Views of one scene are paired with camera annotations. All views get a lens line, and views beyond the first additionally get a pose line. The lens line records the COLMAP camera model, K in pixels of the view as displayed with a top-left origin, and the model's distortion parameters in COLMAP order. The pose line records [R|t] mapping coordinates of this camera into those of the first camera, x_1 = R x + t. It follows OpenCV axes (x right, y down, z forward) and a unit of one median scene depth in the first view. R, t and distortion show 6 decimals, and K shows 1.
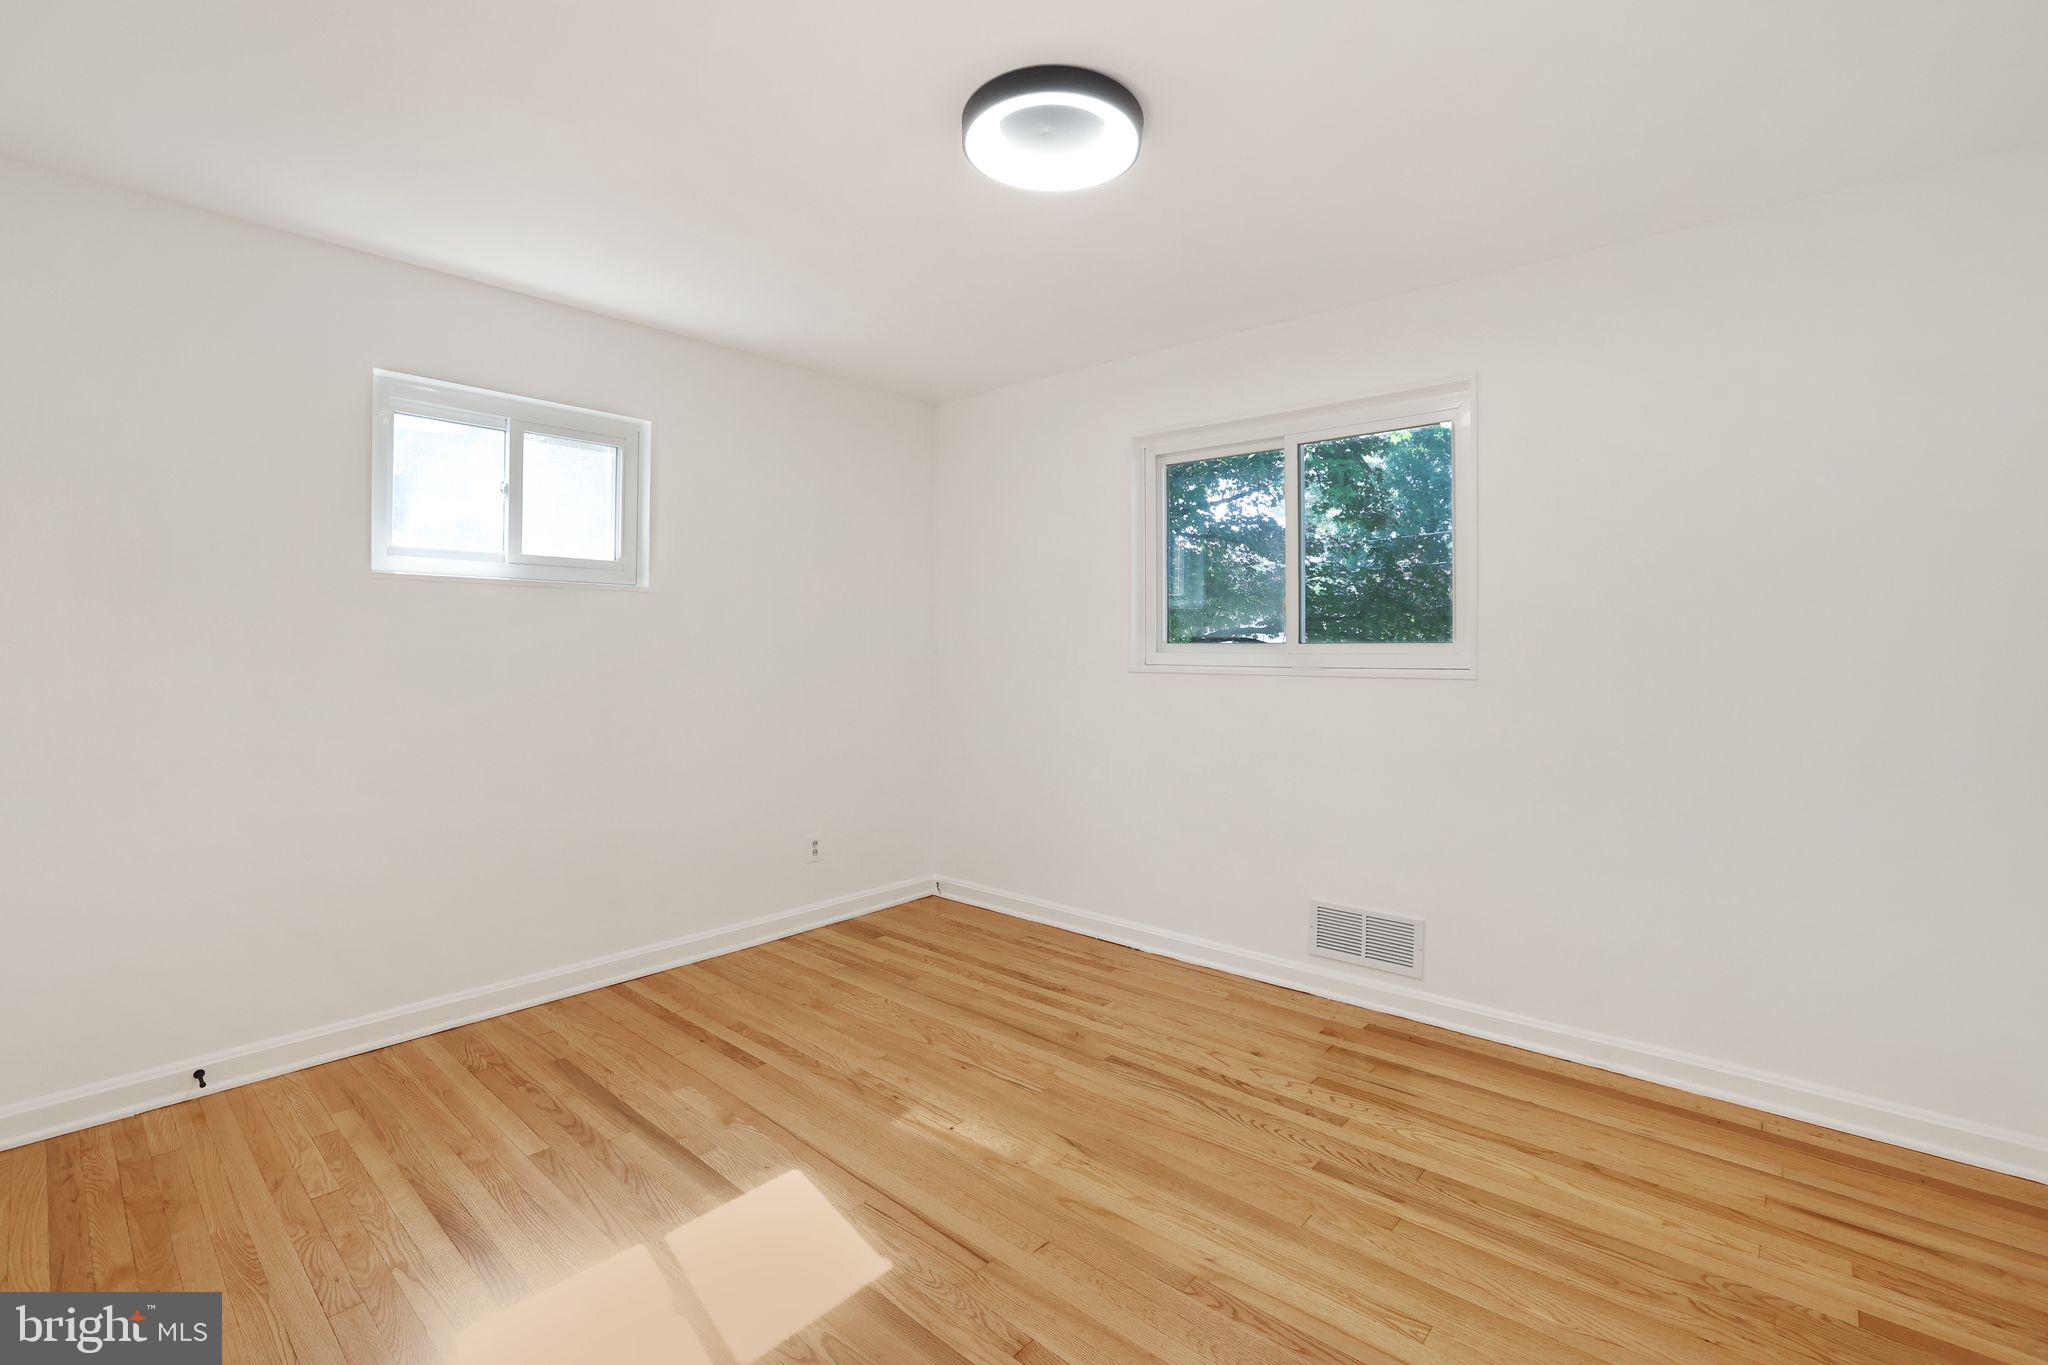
lens RADIAL K [[912.7, 0, 1027.8], [0, 912.7, 625.3], [0, 0, 1]] dist [-0.049880, 0.018983]
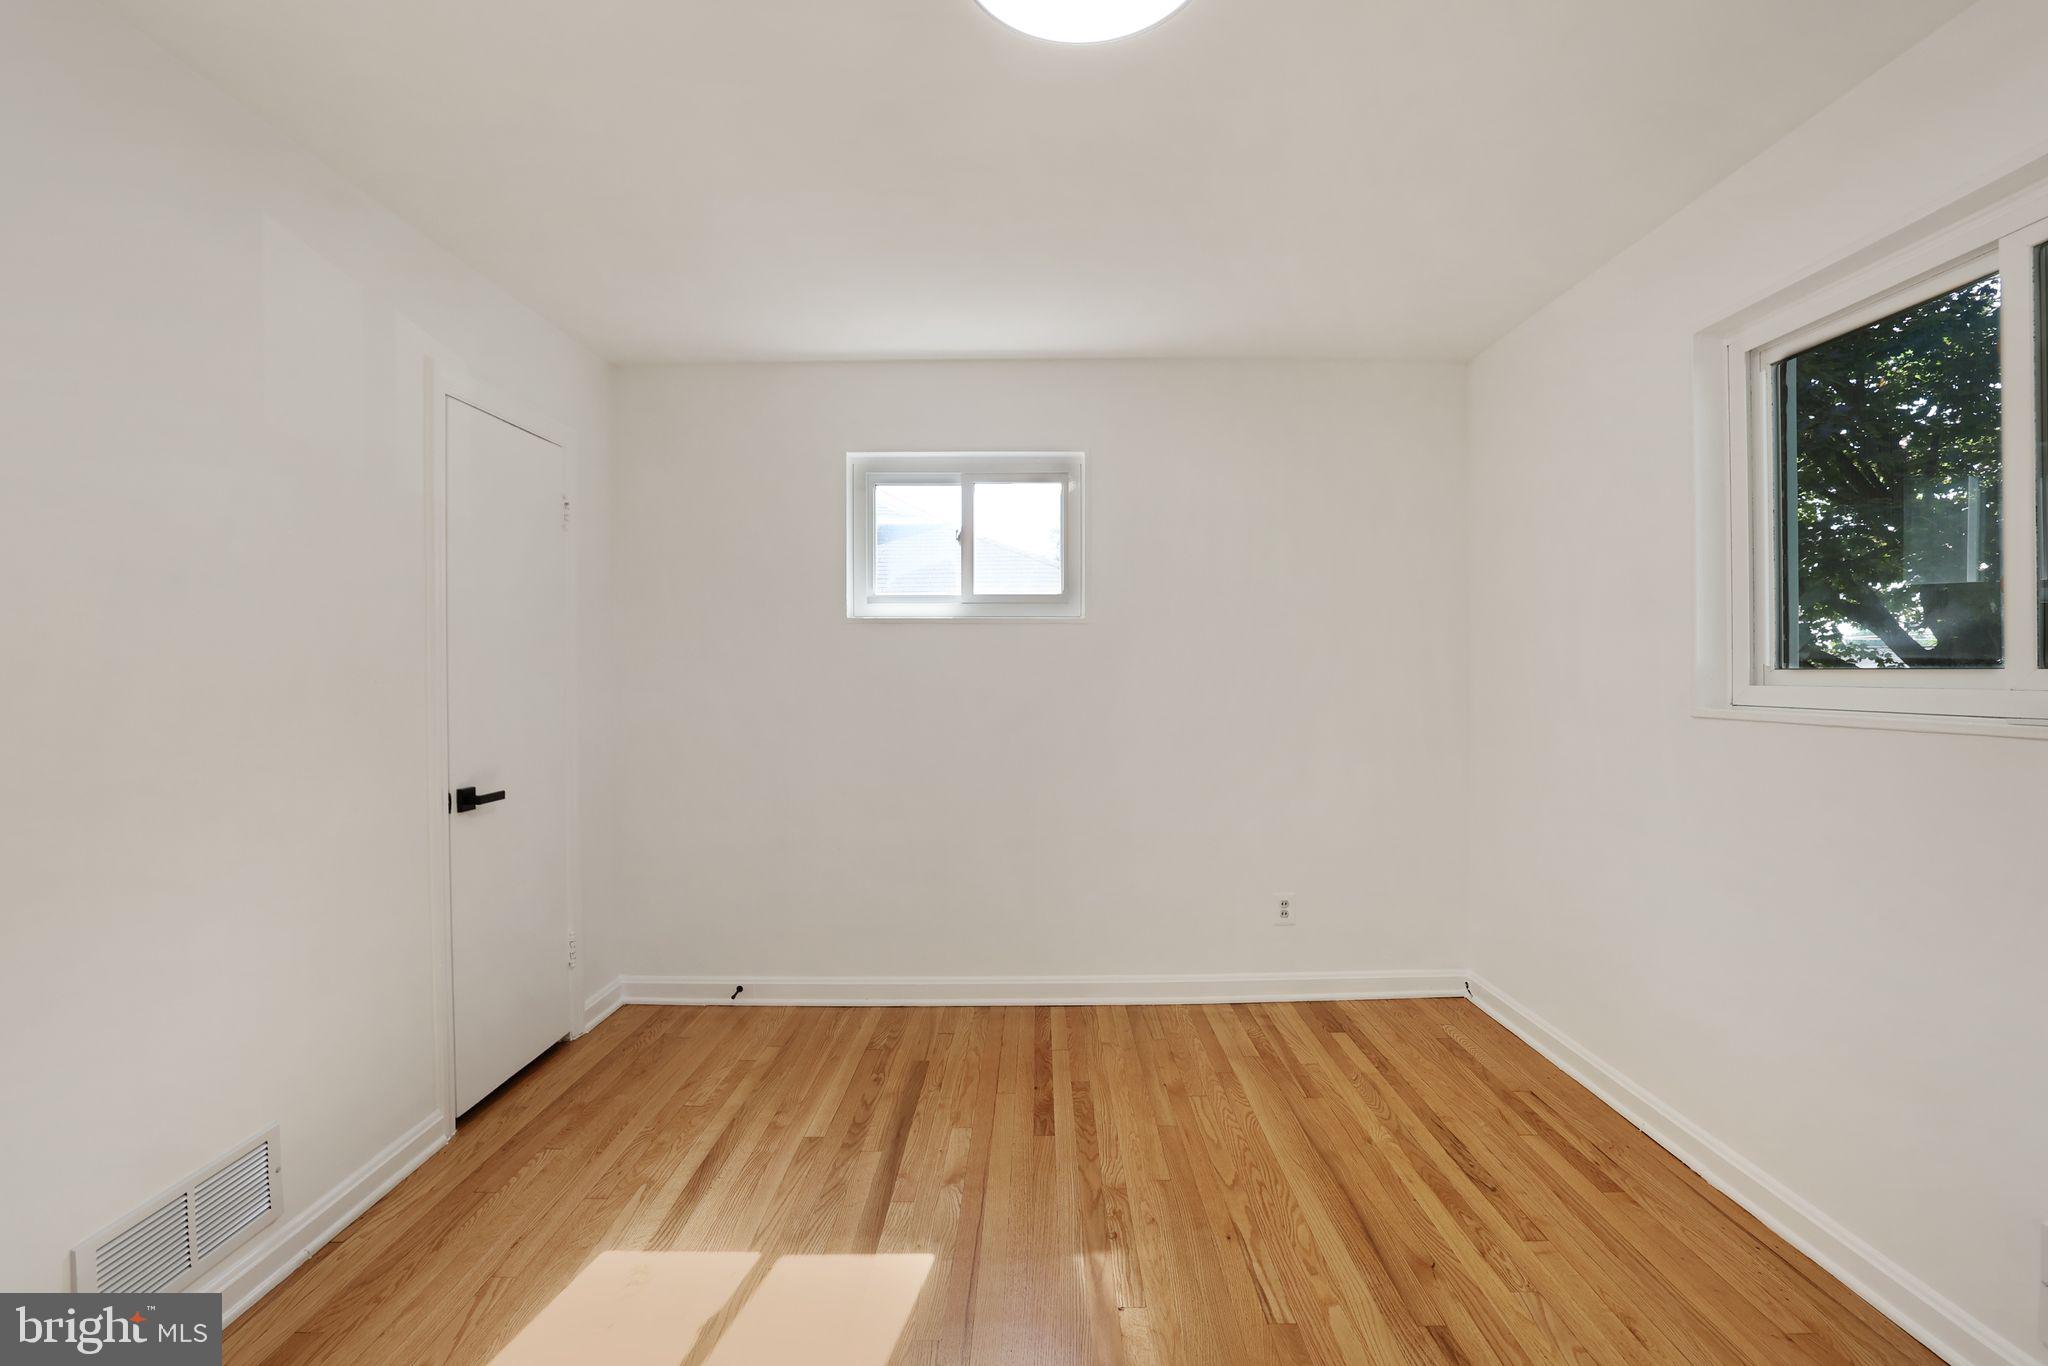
lens RADIAL K [[893.8, 0, 1030.1], [0, 893.8, 678.5], [0, 0, 1]] dist [-0.051443, 0.018731]
pose [[0.661198, -0.000647, -0.750211, 0.310411], [0.021087, 0.999621, 0.017723, 0.006192], [0.749915, -0.027539, 0.660961, 0.342703]]
